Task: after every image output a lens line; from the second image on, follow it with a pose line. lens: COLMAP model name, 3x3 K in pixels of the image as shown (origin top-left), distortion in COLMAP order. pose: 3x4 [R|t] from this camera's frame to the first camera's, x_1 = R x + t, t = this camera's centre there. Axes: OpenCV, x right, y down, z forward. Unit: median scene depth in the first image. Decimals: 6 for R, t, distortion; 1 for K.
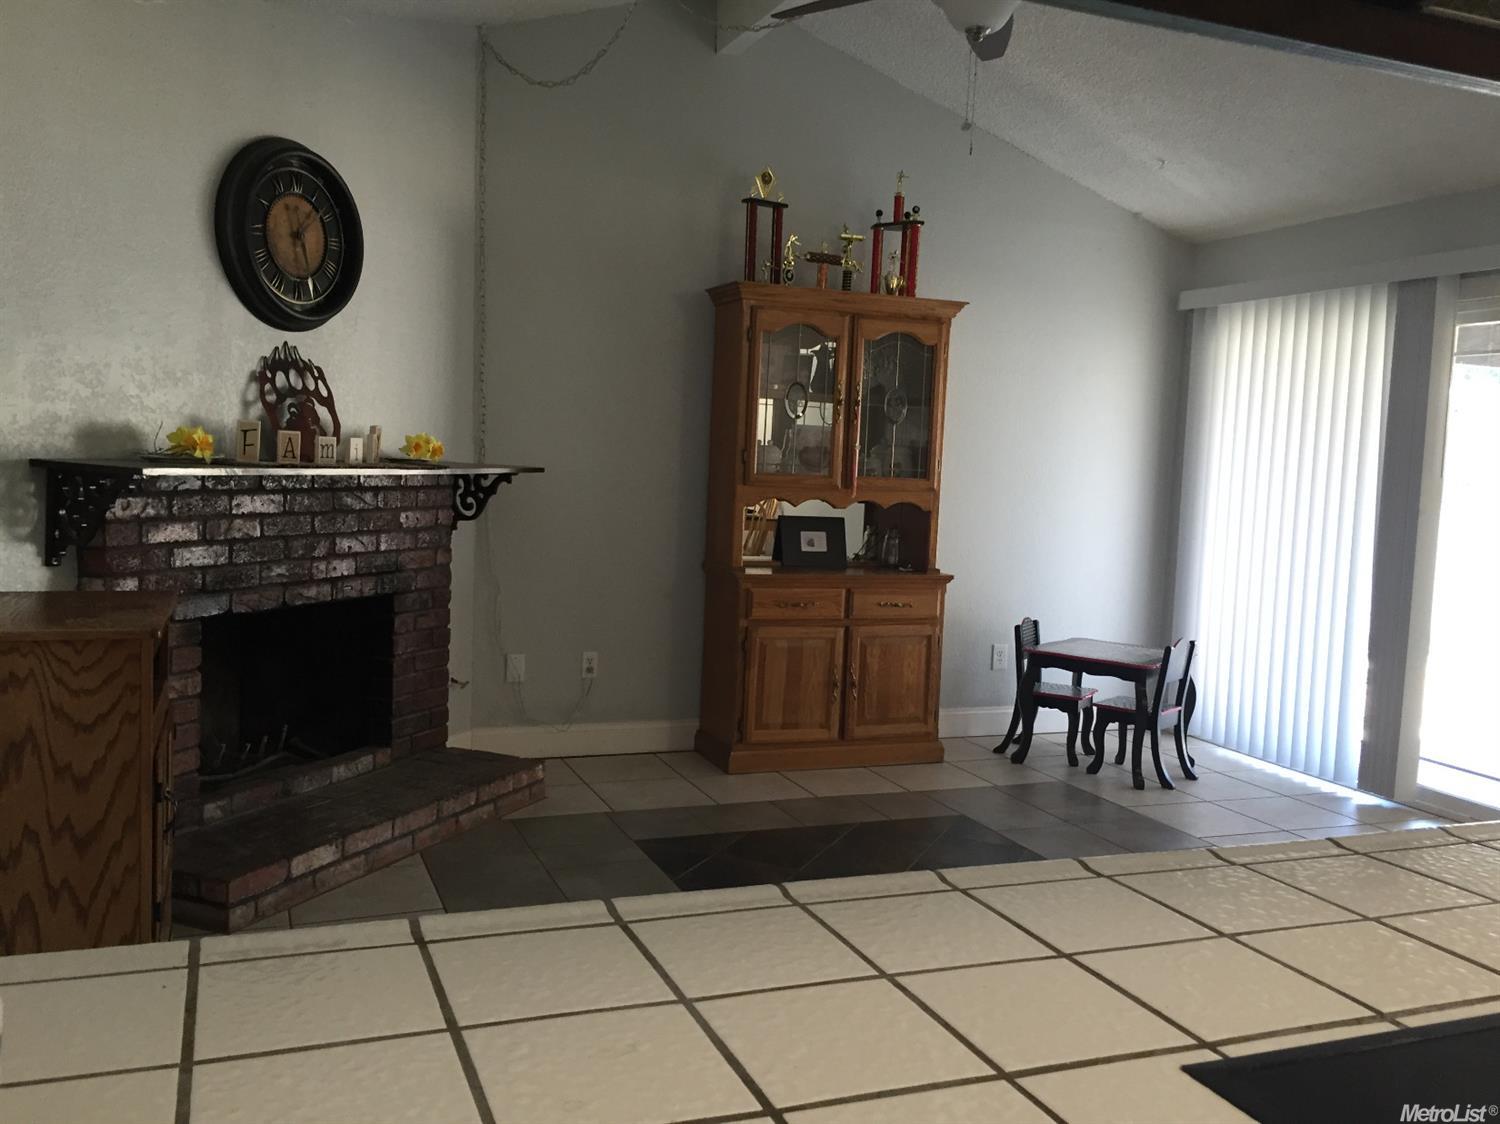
lens RADIAL K [[1277.9, 0, 756.7], [0, 1277.9, 562.6], [0, 0, 1]] dist [0.051967, -0.048042]
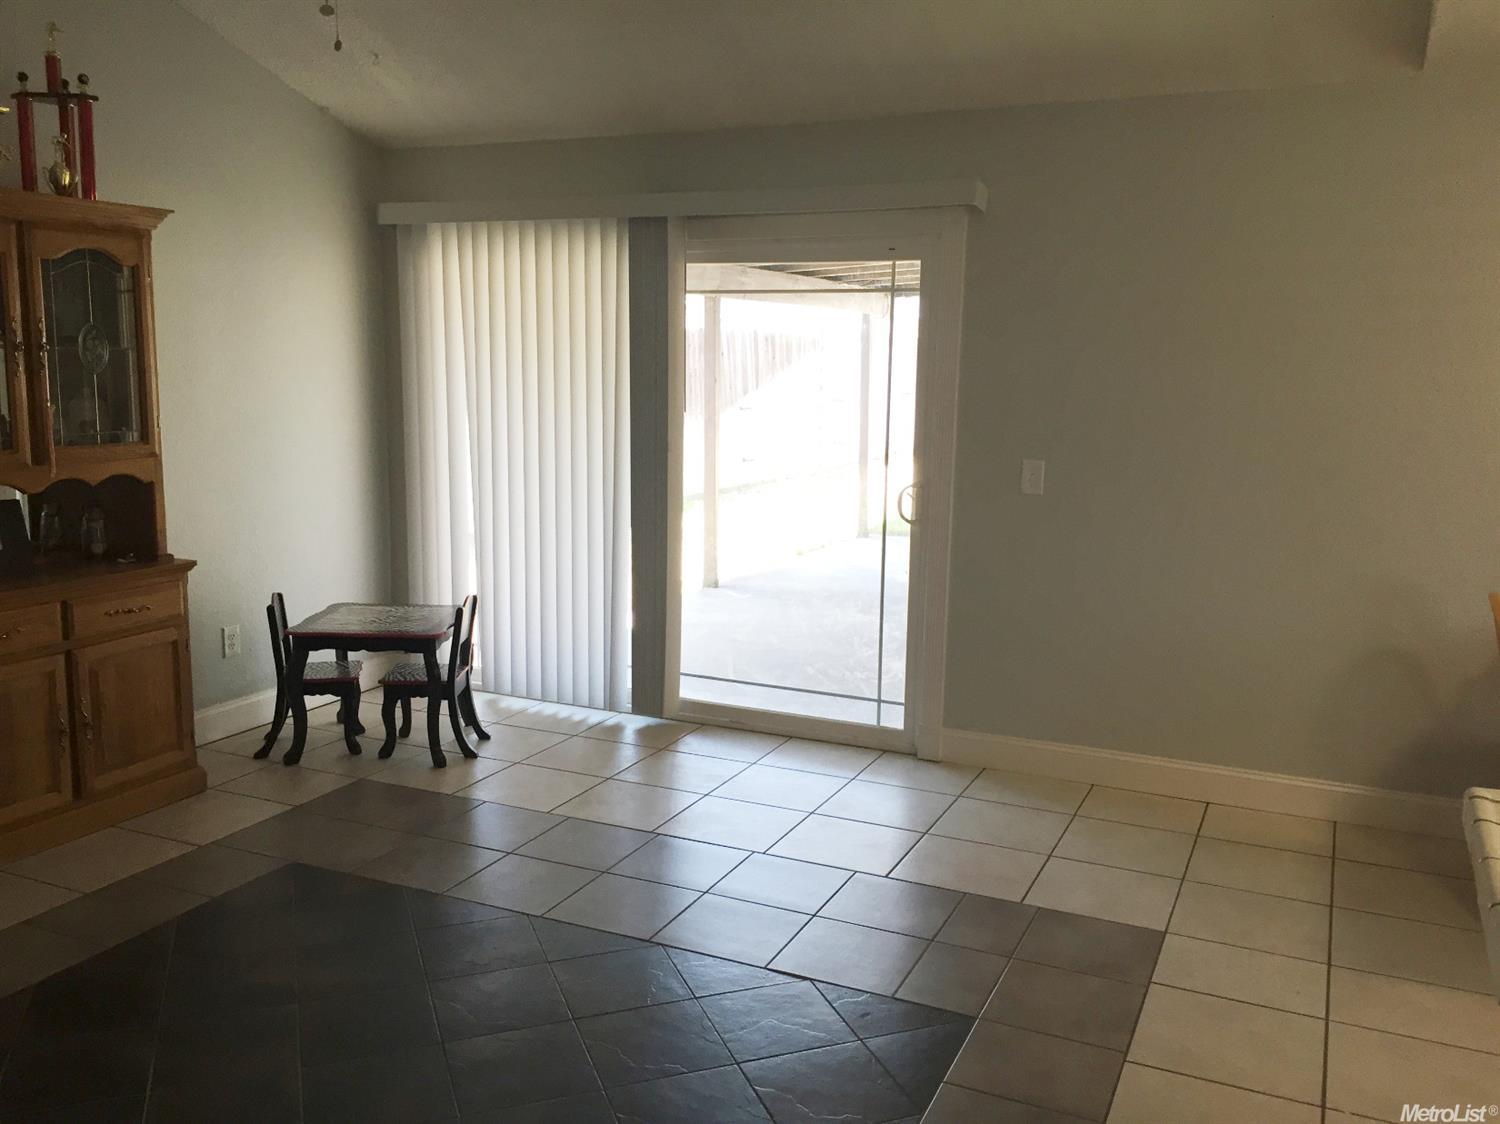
lens RADIAL K [[1277.9, 0, 757.4], [0, 1277.9, 559.4], [0, 0, 1]] dist [0.051967, -0.048042]
pose [[0.723229, -0.136519, 0.676980, -0.139507], [0.070902, 0.989765, 0.123849, -0.066926], [-0.686959, -0.041571, 0.725507, 0.183046]]
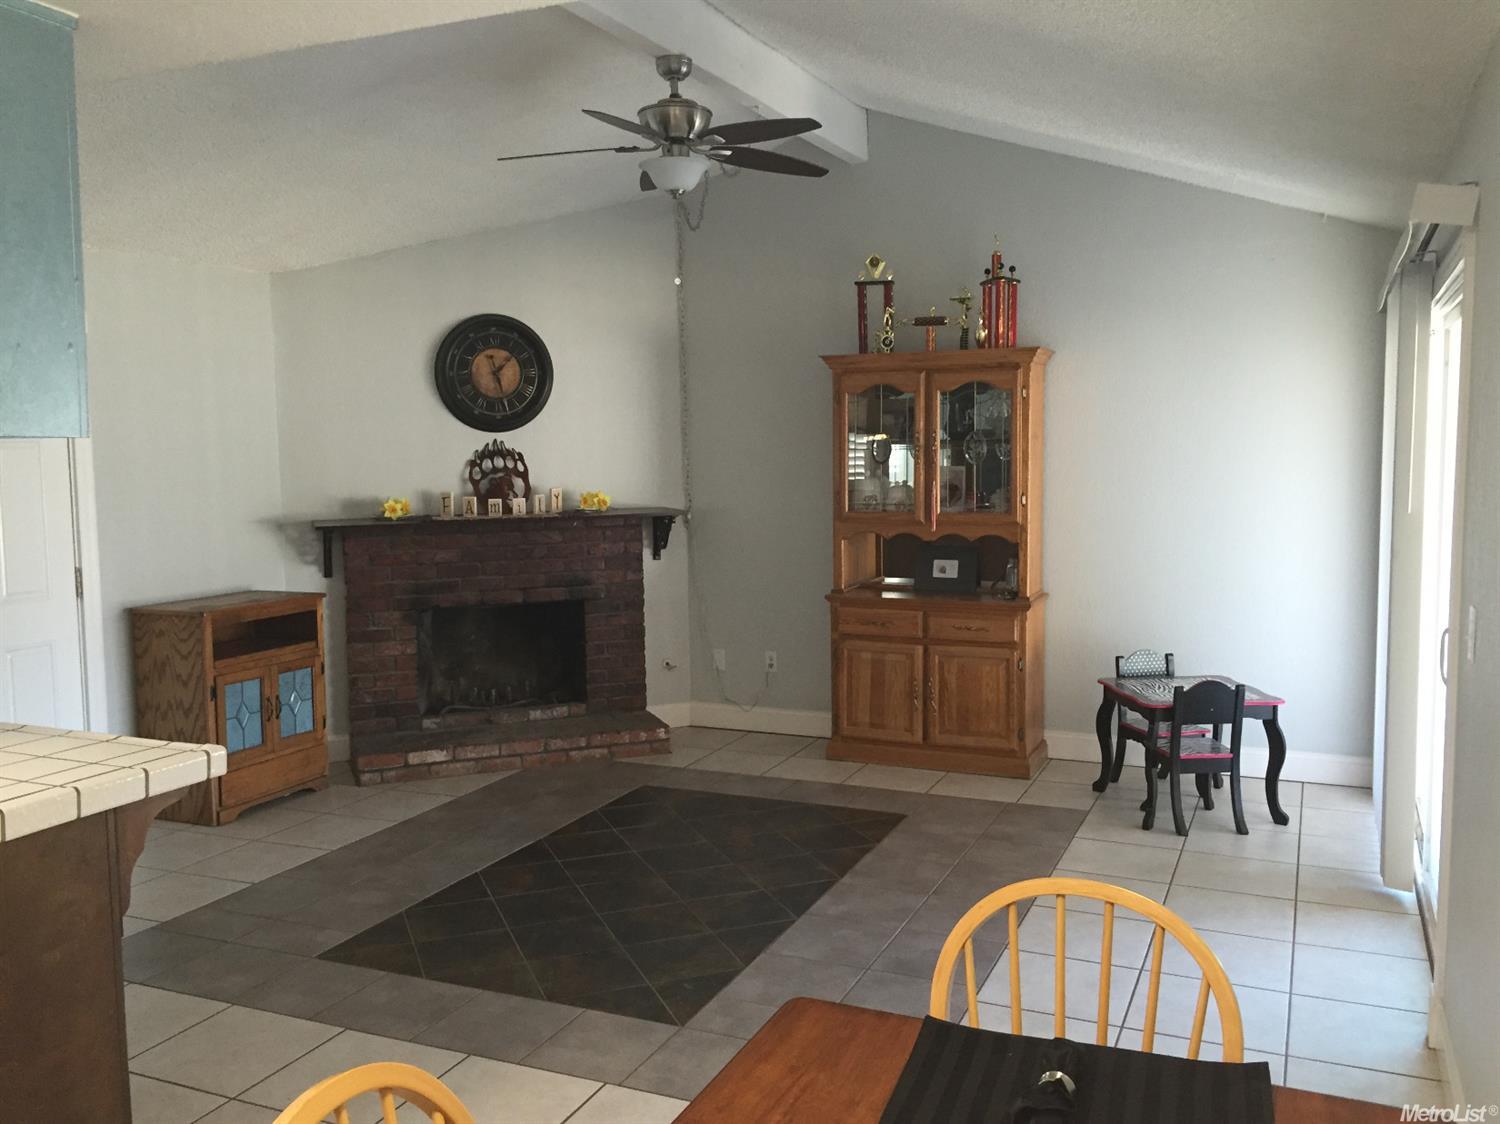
lens RADIAL K [[1277.9, 0, 750.7], [0, 1277.9, 564.8], [0, 0, 1]] dist [0.051967, -0.048042]
pose [[0.695732, 0.020186, -0.718018, 0.773817], [-0.019366, 0.999769, 0.009342, -0.028690], [0.718041, 0.007406, 0.695962, 0.095571]]
